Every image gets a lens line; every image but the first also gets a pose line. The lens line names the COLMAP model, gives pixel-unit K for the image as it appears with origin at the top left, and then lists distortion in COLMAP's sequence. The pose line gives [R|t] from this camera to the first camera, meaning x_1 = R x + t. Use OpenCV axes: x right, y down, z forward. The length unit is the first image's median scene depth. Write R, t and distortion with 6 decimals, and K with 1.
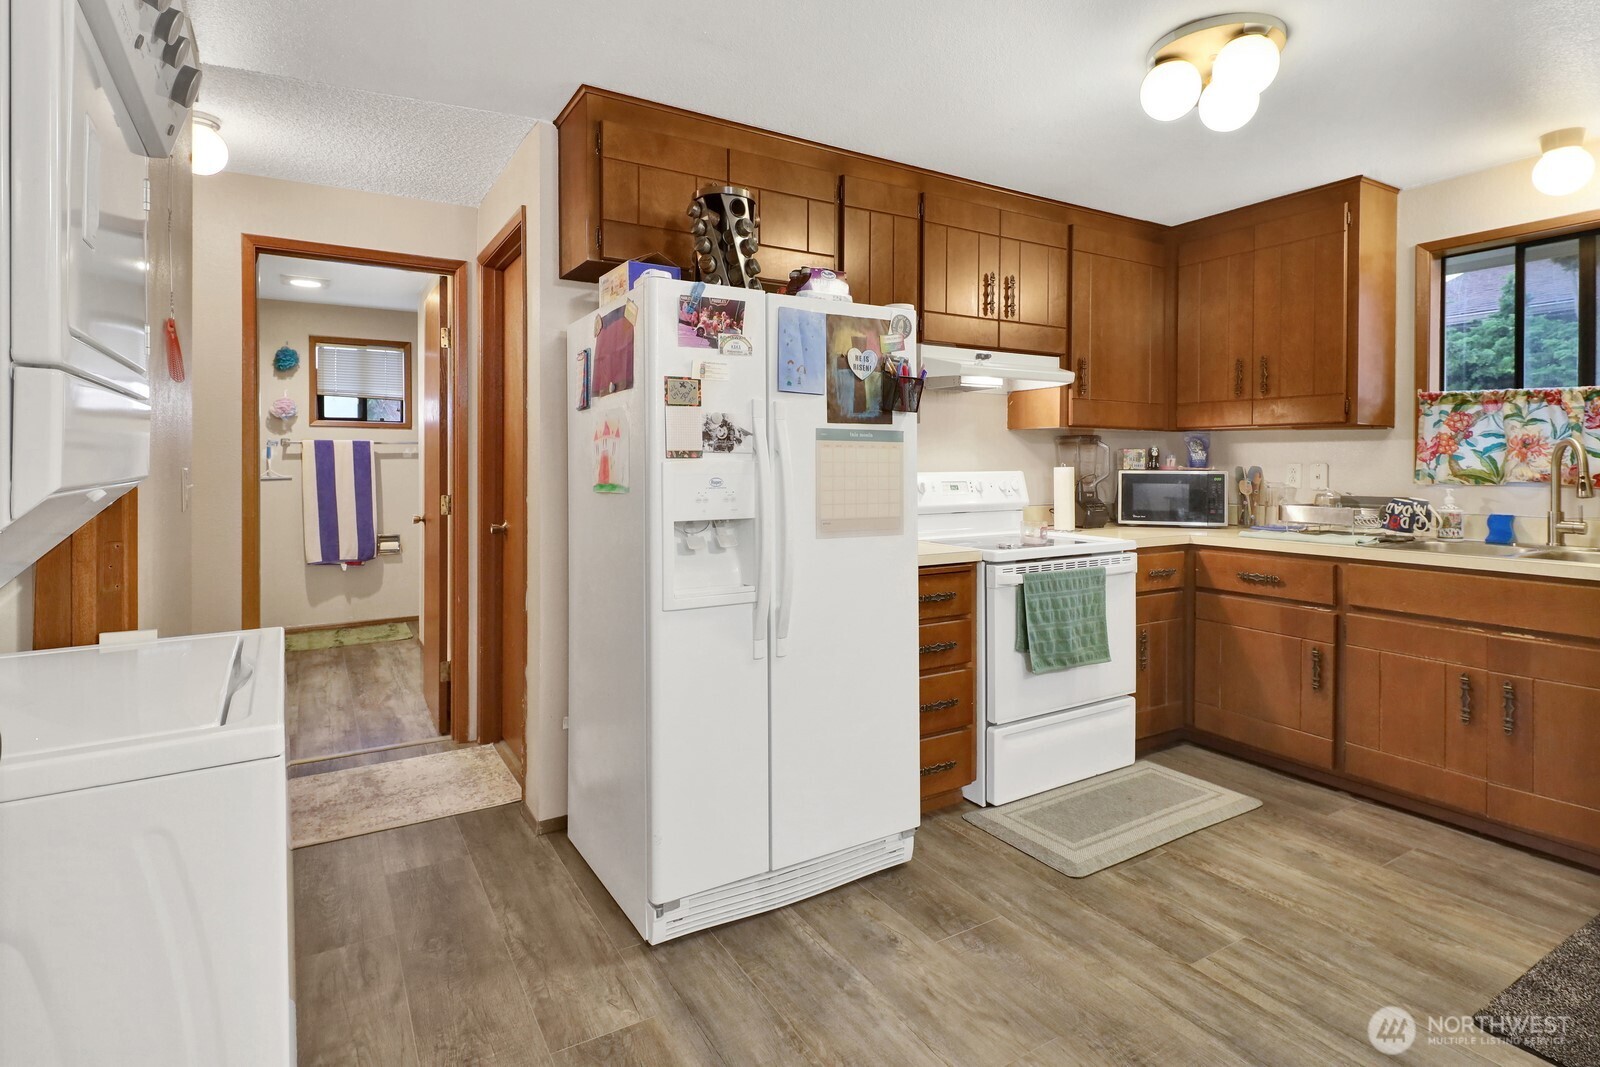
lens RADIAL K [[803.7, 0, 805.3], [0, 803.7, 468.0], [0, 0, 1]] dist [0.003509, -0.000044]
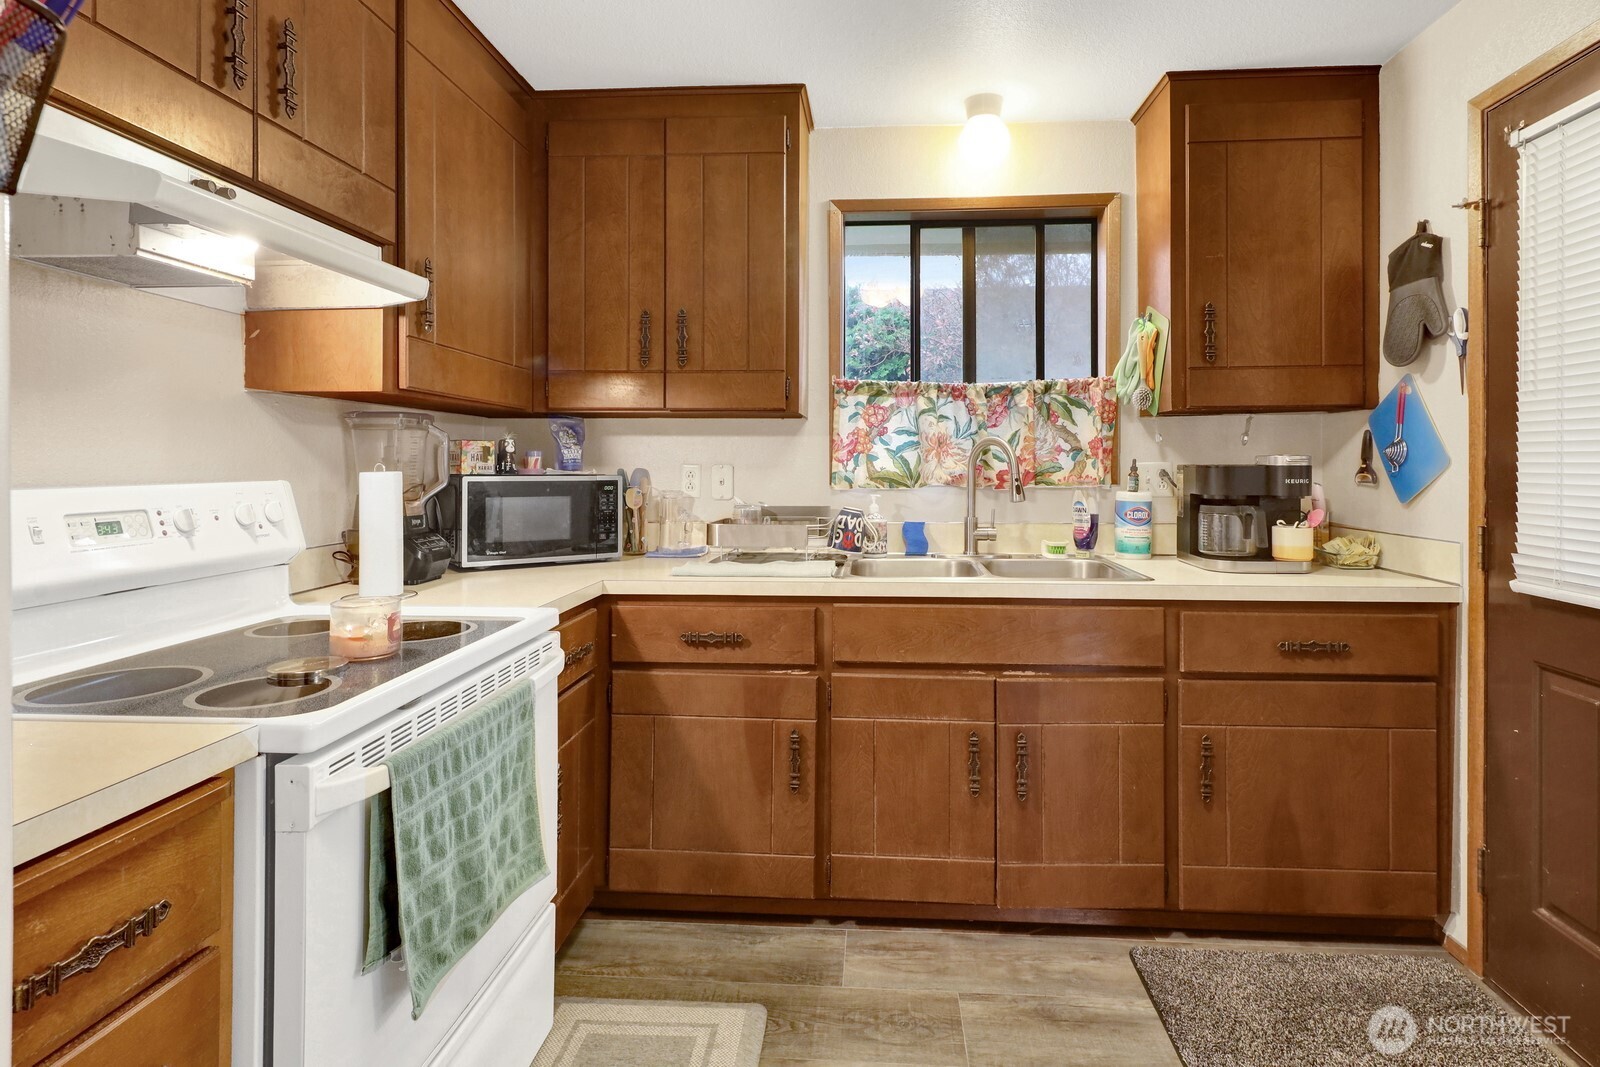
lens RADIAL K [[803.7, 0, 805.3], [0, 803.7, 468.0], [0, 0, 1]] dist [0.003509, -0.000044]
pose [[0.578336, -0.003188, 0.815792, 0.077239], [0.004756, 0.999989, 0.000536, -0.002923], [-0.815785, 0.003570, 0.578345, 0.607593]]
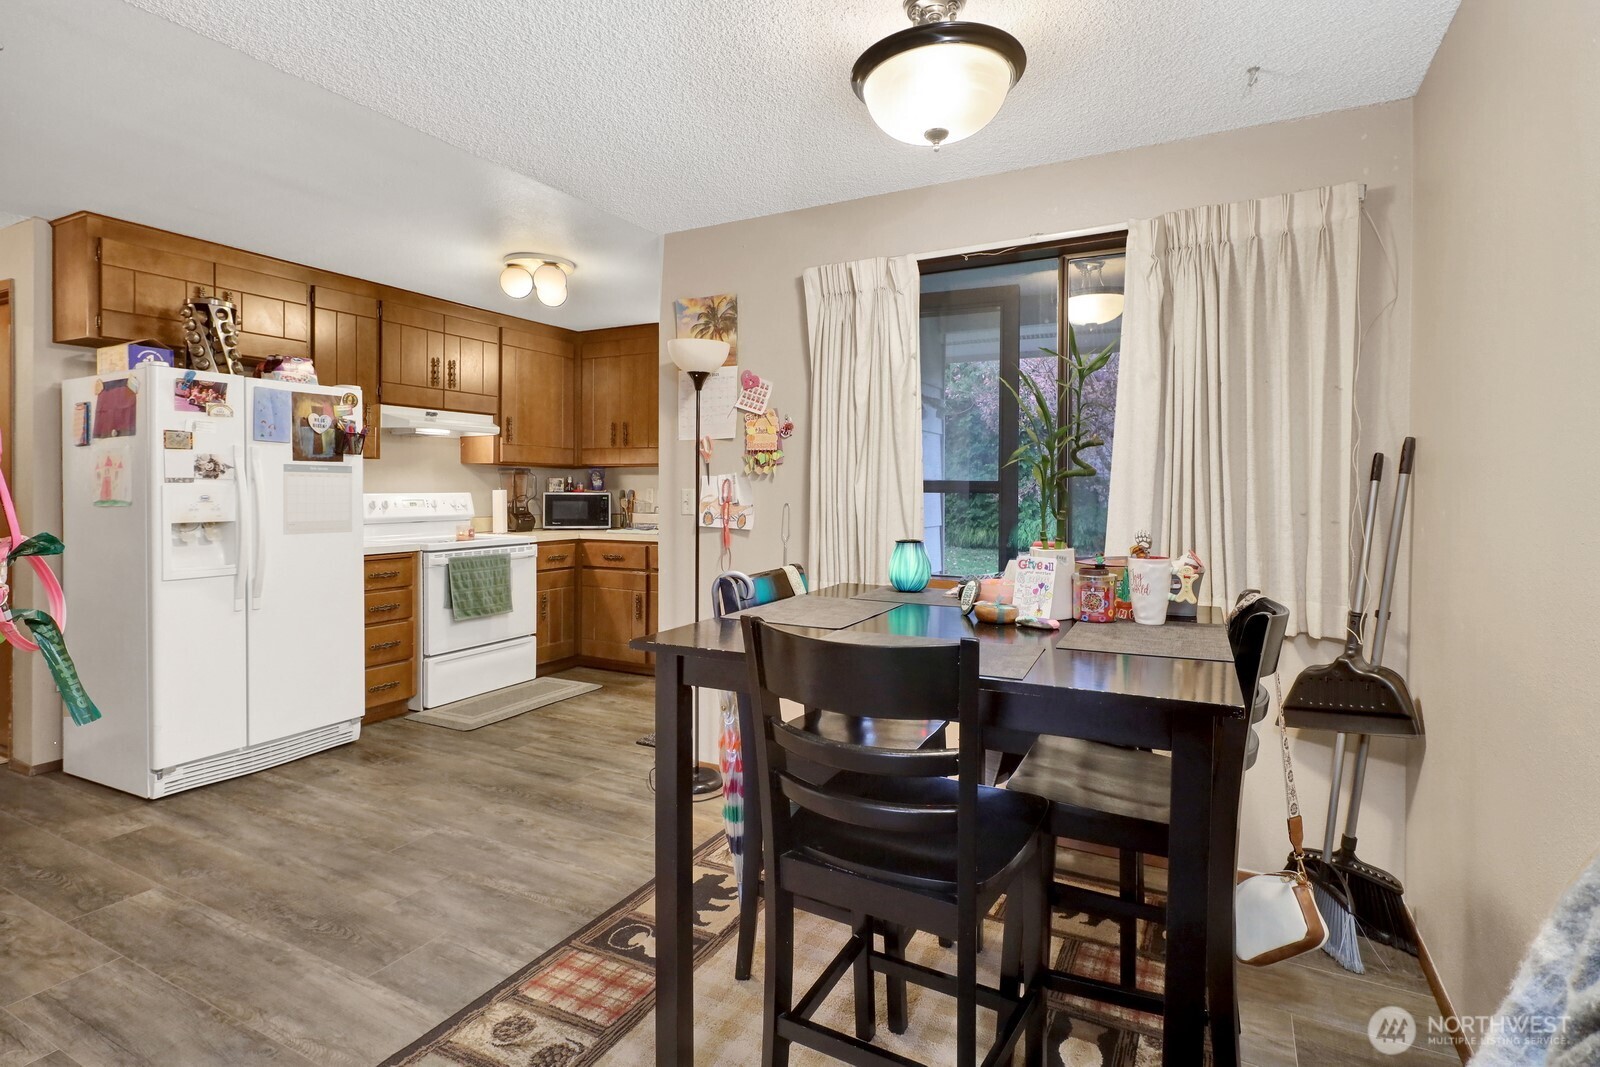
lens RADIAL K [[794.1, 0, 801.7], [0, 794.1, 493.8], [0, 0, 1]] dist [0.001766, -0.000304]
pose [[0.859281, -0.000670, 0.511503, 0.068599], [0.000297, 1.000000, 0.000811, 0.005956], [-0.511504, -0.000545, 0.859281, -0.658523]]
